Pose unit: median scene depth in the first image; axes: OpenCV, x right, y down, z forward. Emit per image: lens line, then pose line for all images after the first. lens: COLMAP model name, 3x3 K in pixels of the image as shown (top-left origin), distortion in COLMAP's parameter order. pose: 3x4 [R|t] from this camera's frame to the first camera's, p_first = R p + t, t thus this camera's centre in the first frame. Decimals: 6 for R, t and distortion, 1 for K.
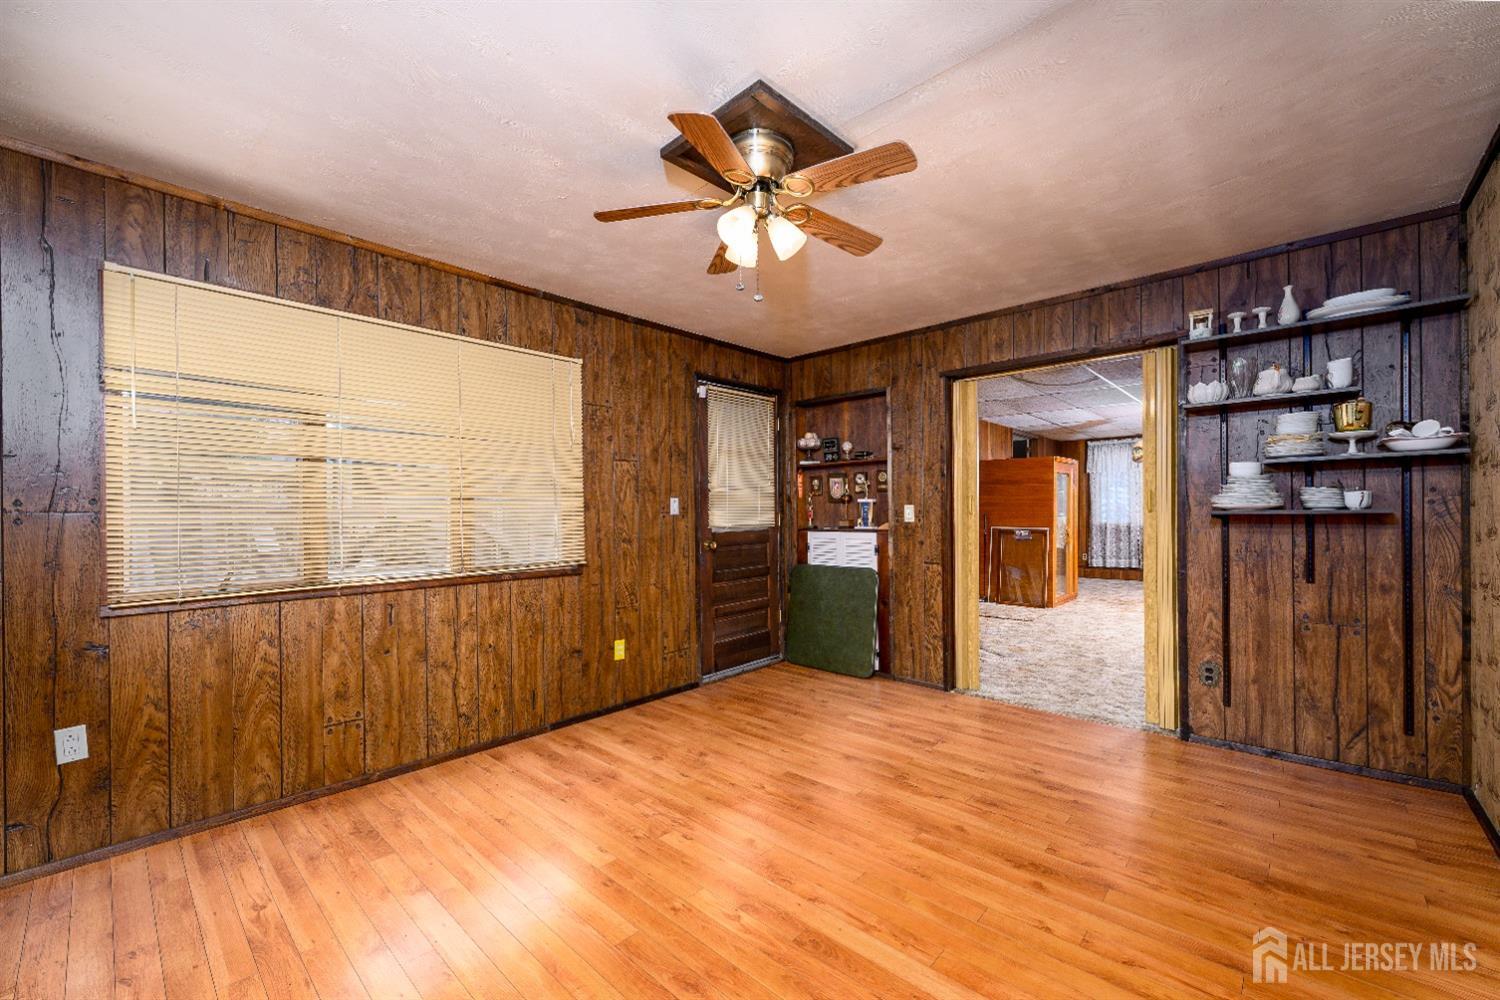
lens RADIAL K [[598.1, 0, 747.8], [0, 598.1, 509.8], [0, 0, 1]] dist [-0.003133, 0.000388]
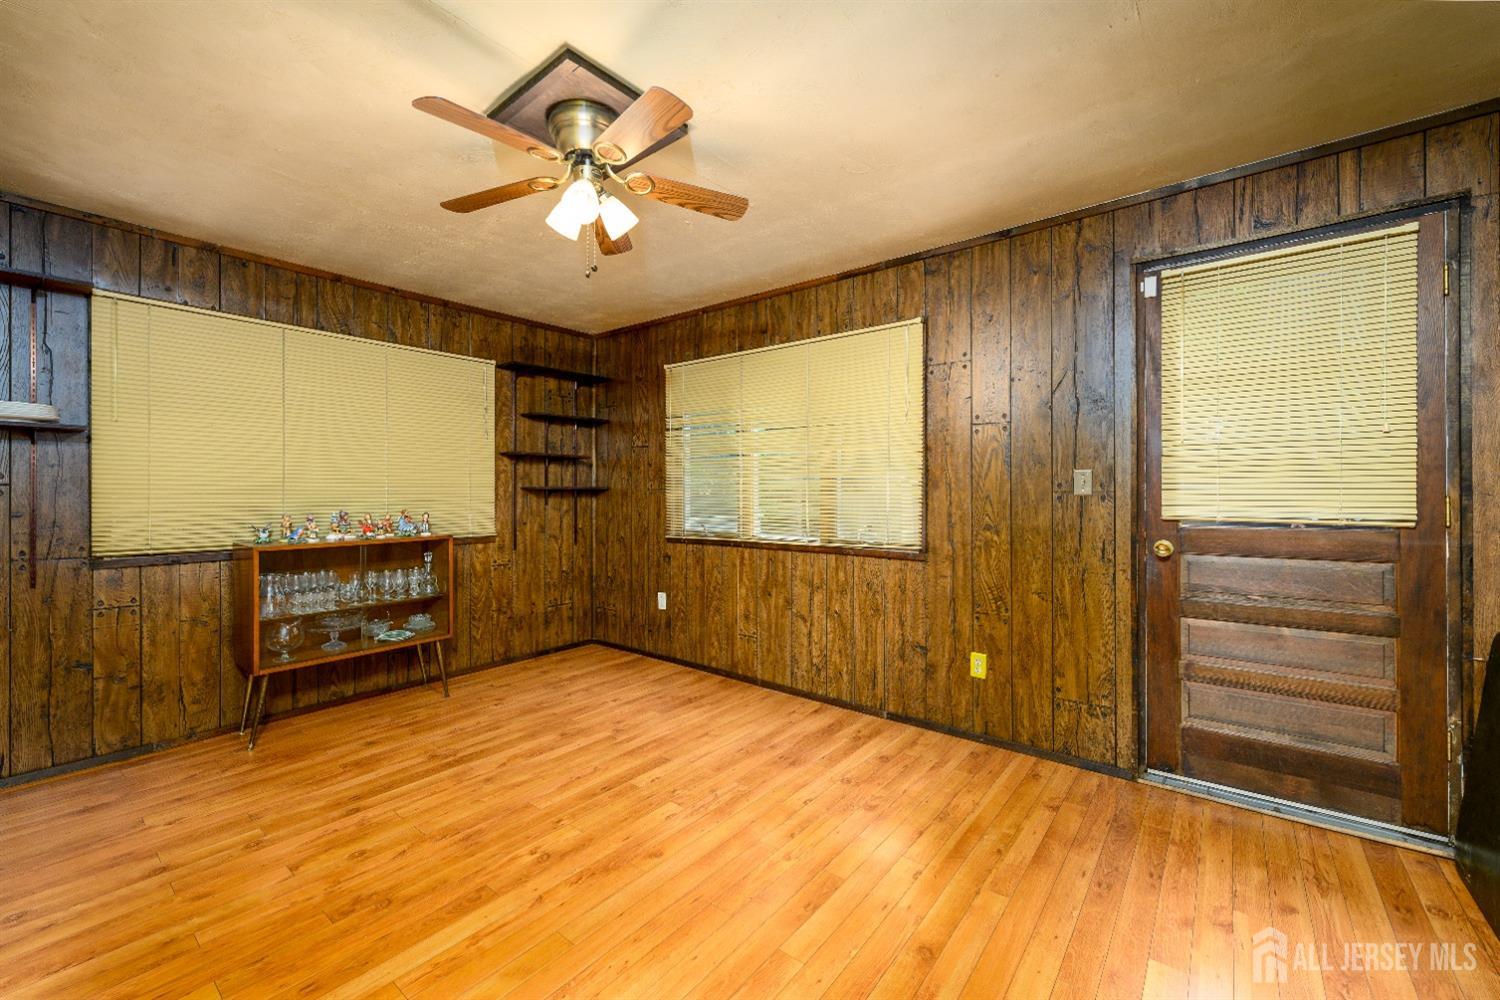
lens RADIAL K [[598.1, 0, 747.9], [0, 598.1, 492.4], [0, 0, 1]] dist [-0.003133, 0.000388]
pose [[0.084103, 0.008035, -0.996425, 0.629460], [0.002251, 0.999963, 0.008253, -0.001498], [0.996455, -0.002937, 0.084082, 0.730587]]
